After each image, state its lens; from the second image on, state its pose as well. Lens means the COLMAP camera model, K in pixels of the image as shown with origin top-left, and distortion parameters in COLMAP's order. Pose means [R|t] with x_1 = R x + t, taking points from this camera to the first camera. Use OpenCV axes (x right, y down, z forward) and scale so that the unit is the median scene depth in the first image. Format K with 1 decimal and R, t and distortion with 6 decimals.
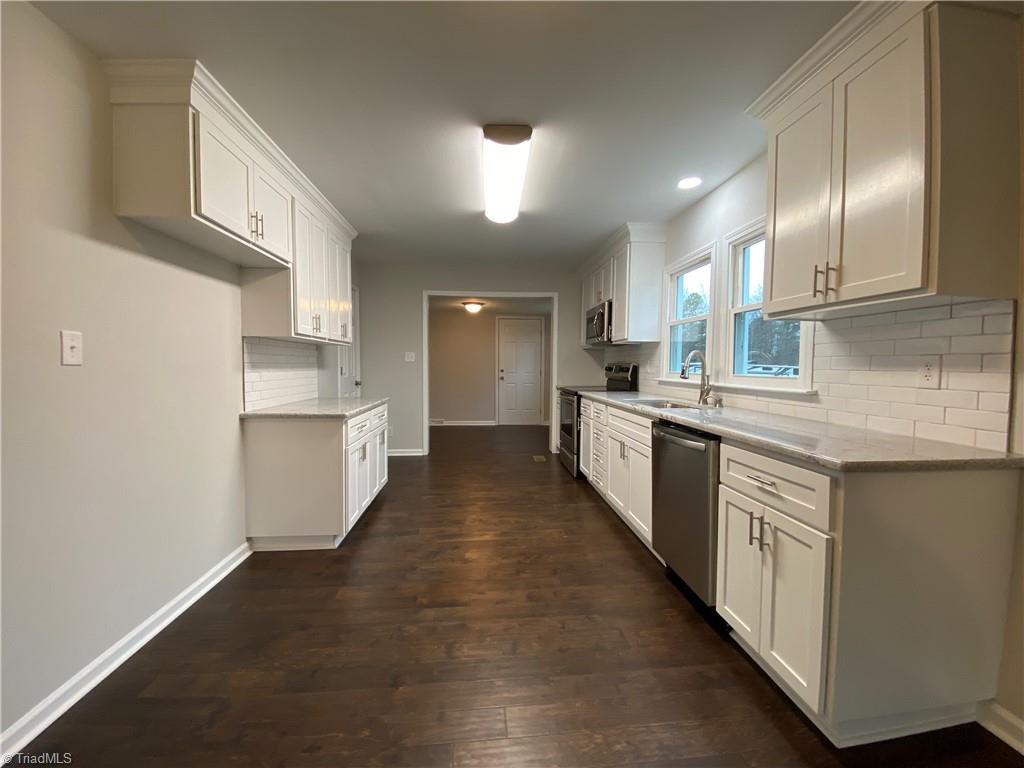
lens RADIAL K [[423.9, 0, 519.9], [0, 423.9, 386.2], [0, 0, 1]] dist [0.030129, -0.000972]
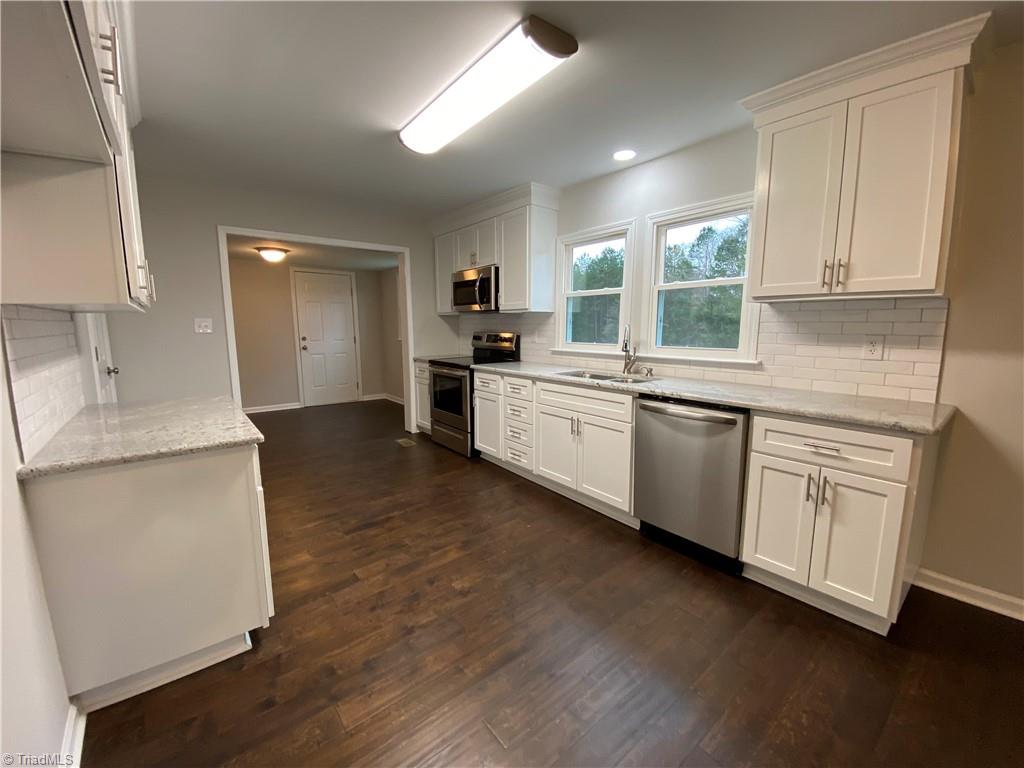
lens RADIAL K [[423.9, 0, 516.0], [0, 423.9, 383.9], [0, 0, 1]] dist [0.030129, -0.000972]
pose [[0.824138, -0.085979, 0.559825, -0.411942], [0.033516, 0.994082, 0.103333, -0.053469], [-0.565396, -0.066398, 0.822143, 0.276896]]
